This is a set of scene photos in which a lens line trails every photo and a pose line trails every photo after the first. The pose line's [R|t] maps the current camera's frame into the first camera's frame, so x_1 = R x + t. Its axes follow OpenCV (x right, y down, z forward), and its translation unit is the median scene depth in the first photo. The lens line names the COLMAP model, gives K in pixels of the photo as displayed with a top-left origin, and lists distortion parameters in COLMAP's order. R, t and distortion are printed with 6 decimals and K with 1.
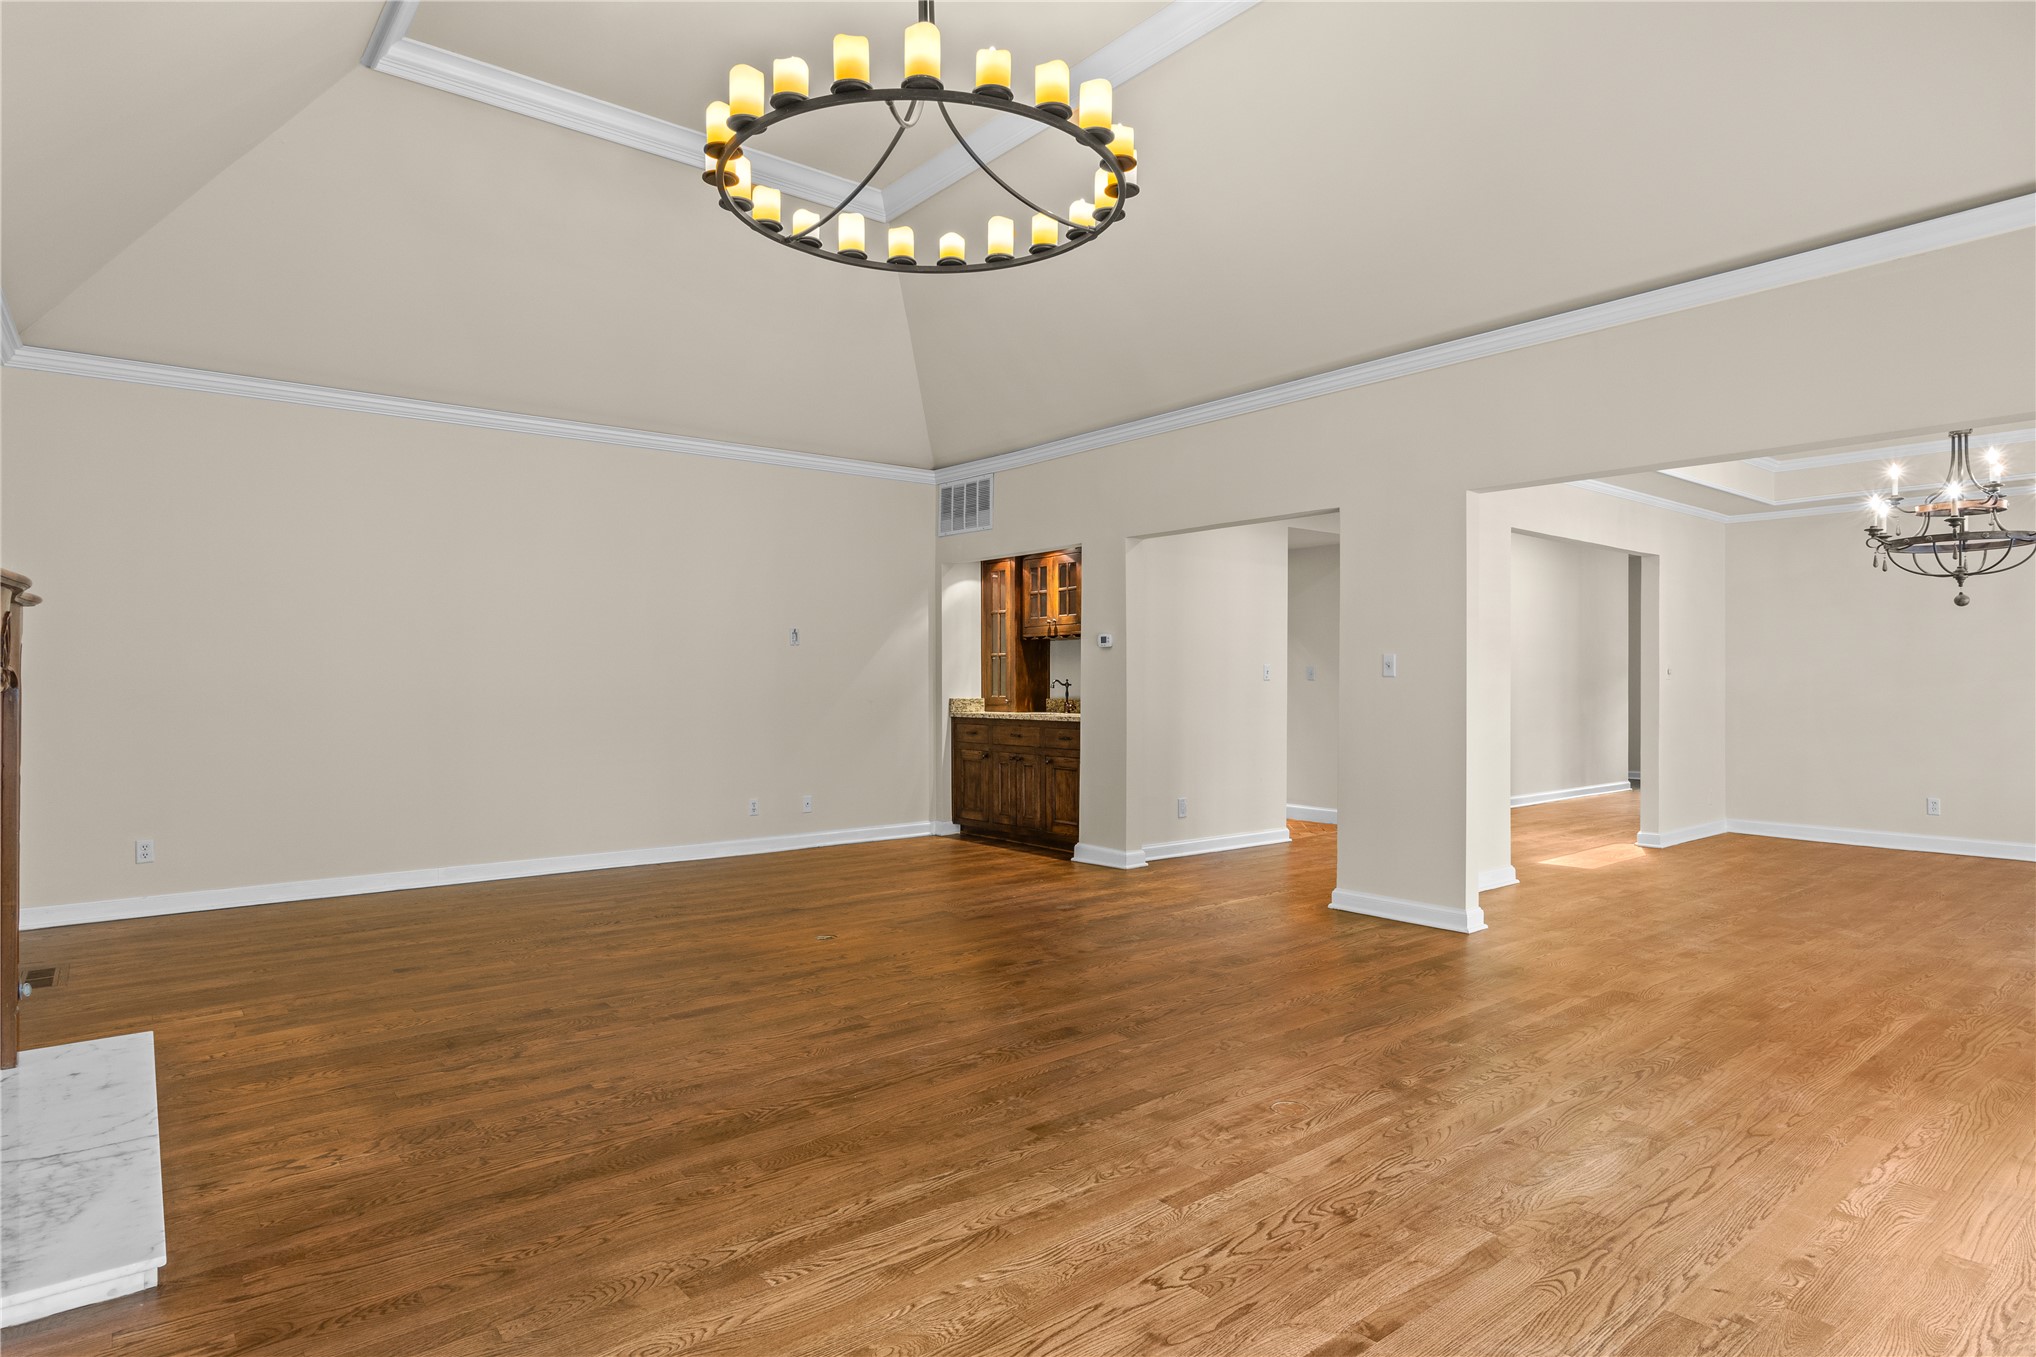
lens RADIAL K [[1110.0, 0, 1022.2], [0, 1110.0, 674.6], [0, 0, 1]] dist [-0.020722, 0.009346]
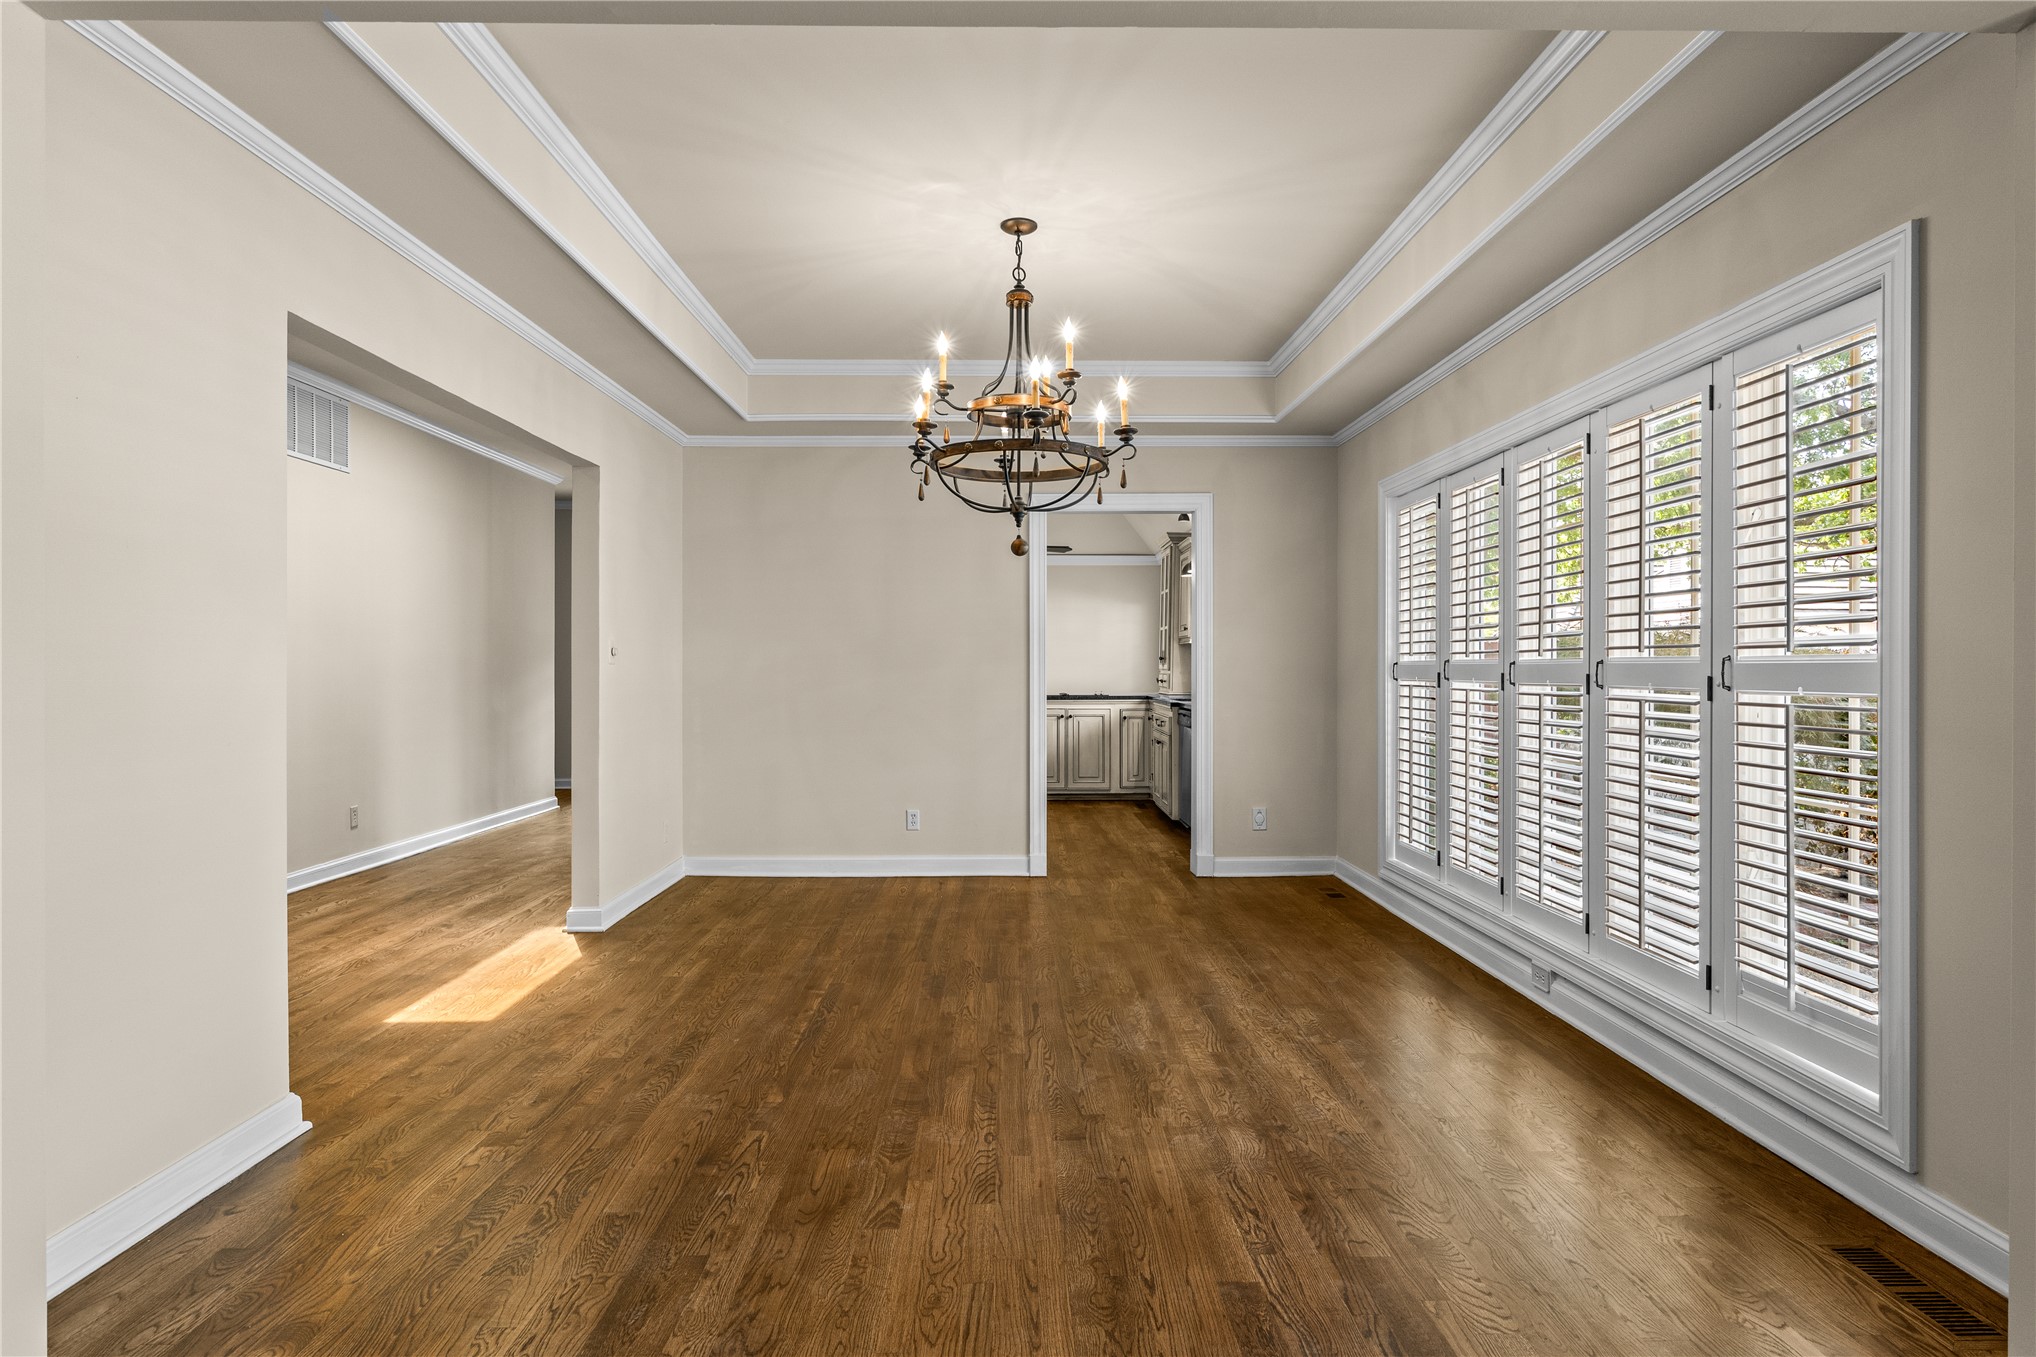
lens RADIAL K [[1097.7, 0, 1018.0], [0, 1097.7, 678.5], [0, 0, 1]] dist [-0.002381, -0.000021]
pose [[0.622302, -0.009827, 0.782716, 0.250375], [-0.003491, 0.999876, 0.015329, 0.002523], [-0.782770, -0.012272, 0.622190, 0.449165]]
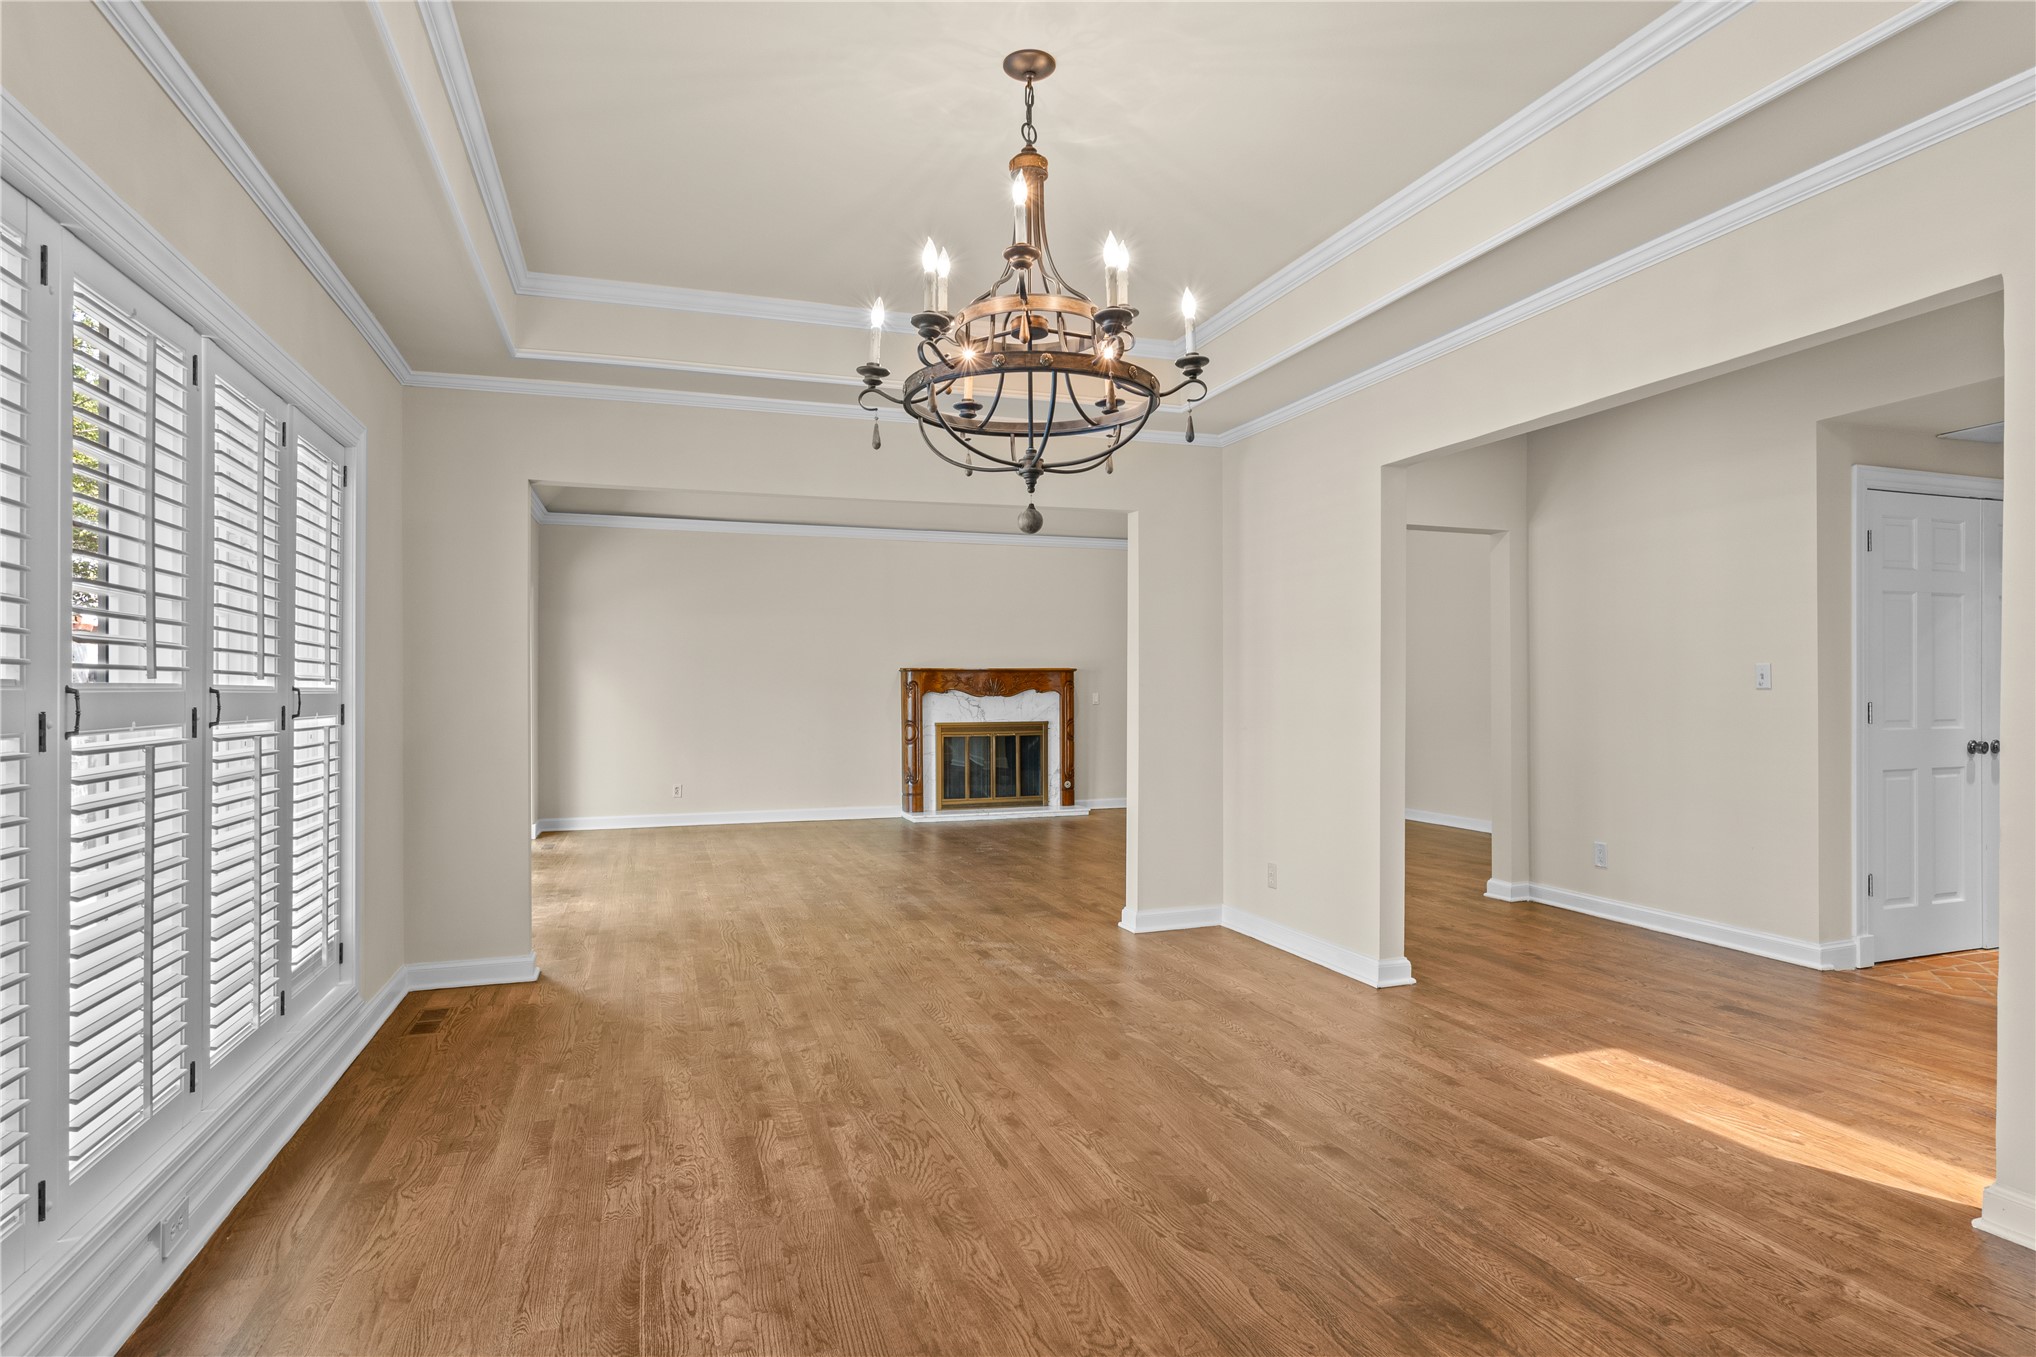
lens RADIAL K [[1083.4, 0, 1026.1], [0, 1083.4, 677.7], [0, 0, 1]] dist [-0.013277, 0.001564]
pose [[-0.345304, -0.013477, -0.938394, 1.004694], [0.009590, 0.999794, -0.017888, 0.006421], [0.938442, -0.015176, -0.345104, 0.900383]]
